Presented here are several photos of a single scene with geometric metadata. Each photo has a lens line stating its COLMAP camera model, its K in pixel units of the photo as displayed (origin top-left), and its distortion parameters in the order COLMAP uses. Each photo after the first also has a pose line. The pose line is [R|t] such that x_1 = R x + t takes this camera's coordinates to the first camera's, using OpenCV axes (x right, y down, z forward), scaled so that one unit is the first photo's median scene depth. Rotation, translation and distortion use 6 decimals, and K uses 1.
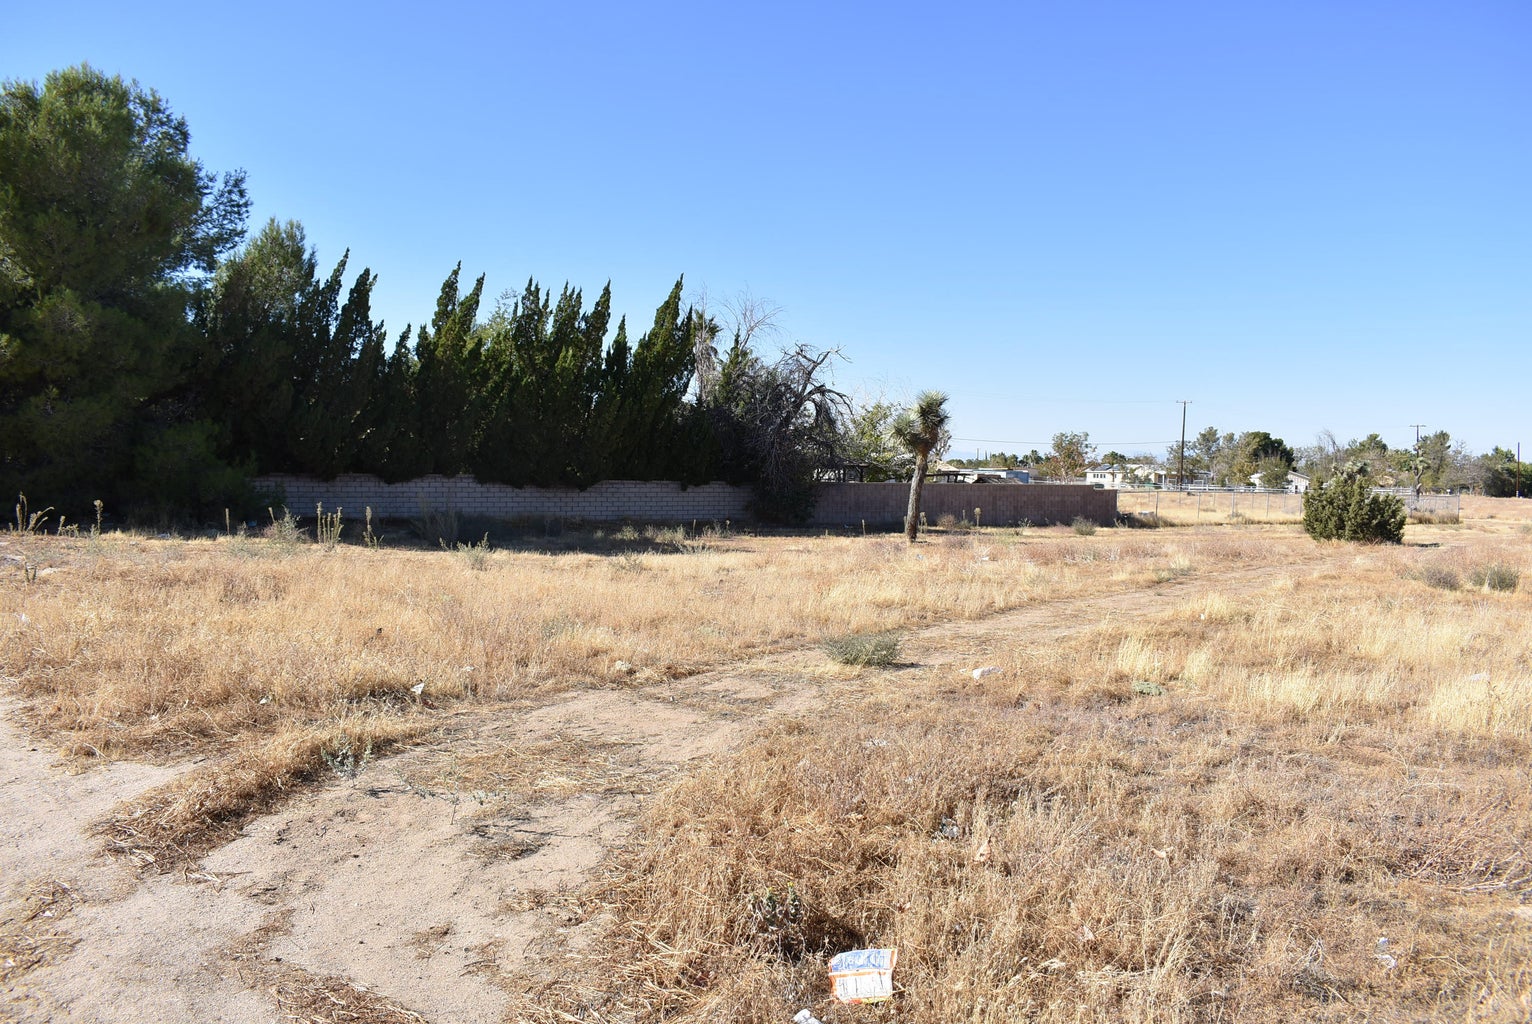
lens RADIAL K [[1195.6, 0, 765.7], [0, 1195.6, 512.2], [0, 0, 1]] dist [-0.098910, 0.010294]
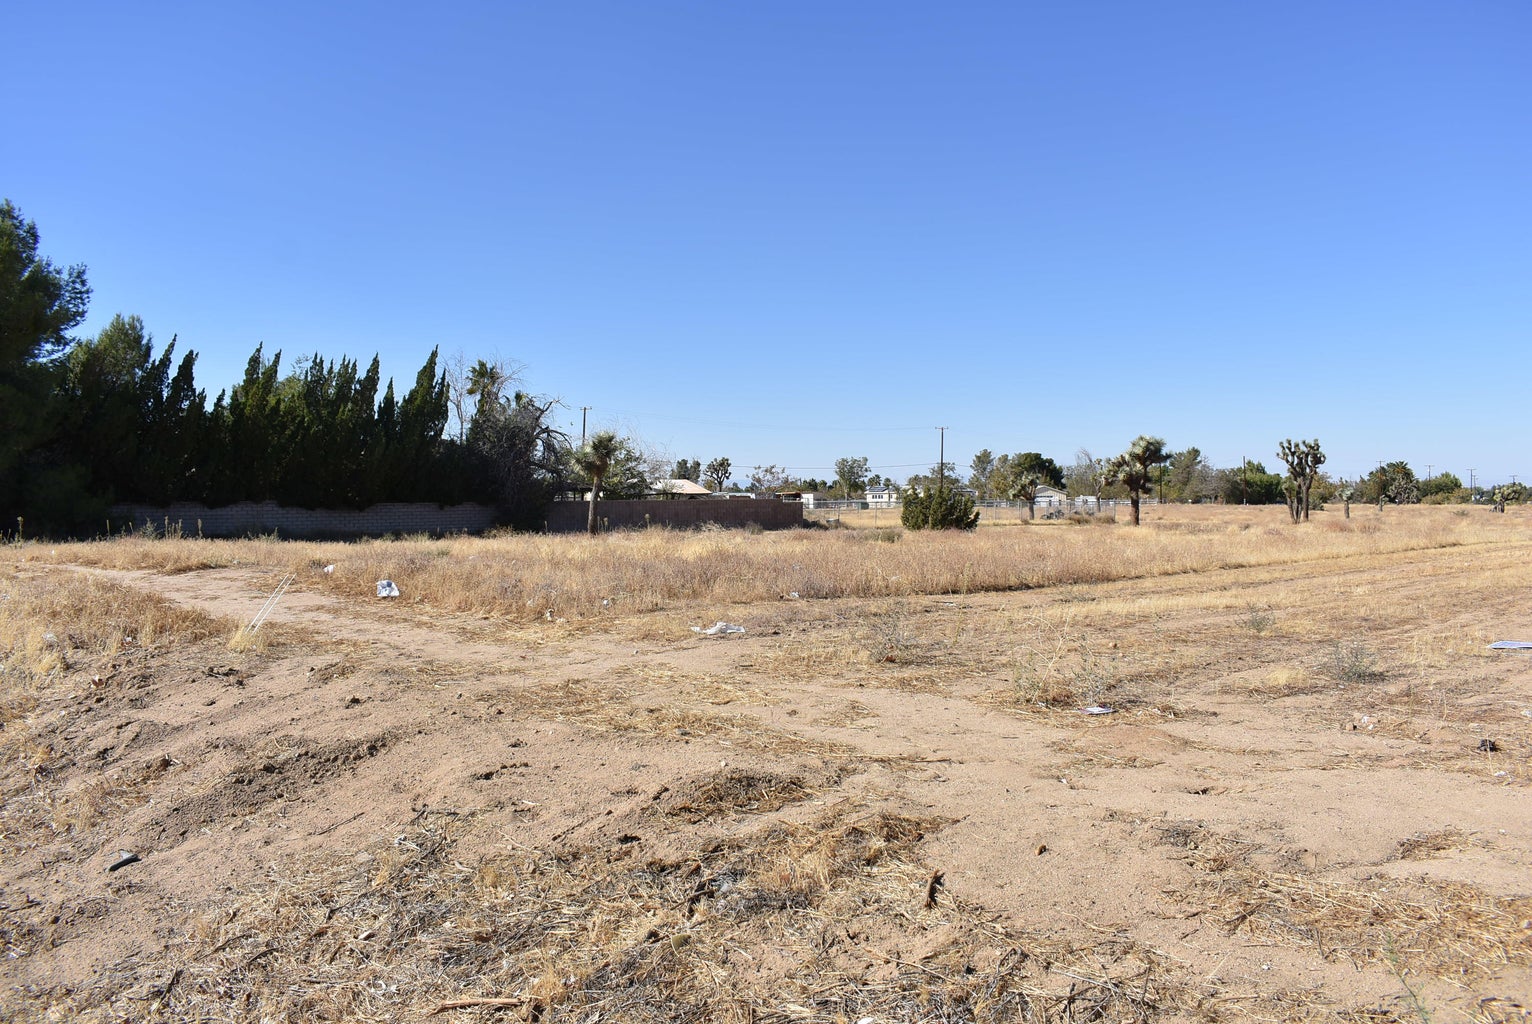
lens RADIAL K [[1195.6, 0, 765.4], [0, 1195.6, 514.6], [0, 0, 1]] dist [-0.098910, 0.010294]
pose [[0.989583, -0.029448, 0.140919, 0.106366], [0.032780, 0.999234, -0.021380, 0.028846], [-0.140181, 0.025776, 0.989790, -0.365460]]
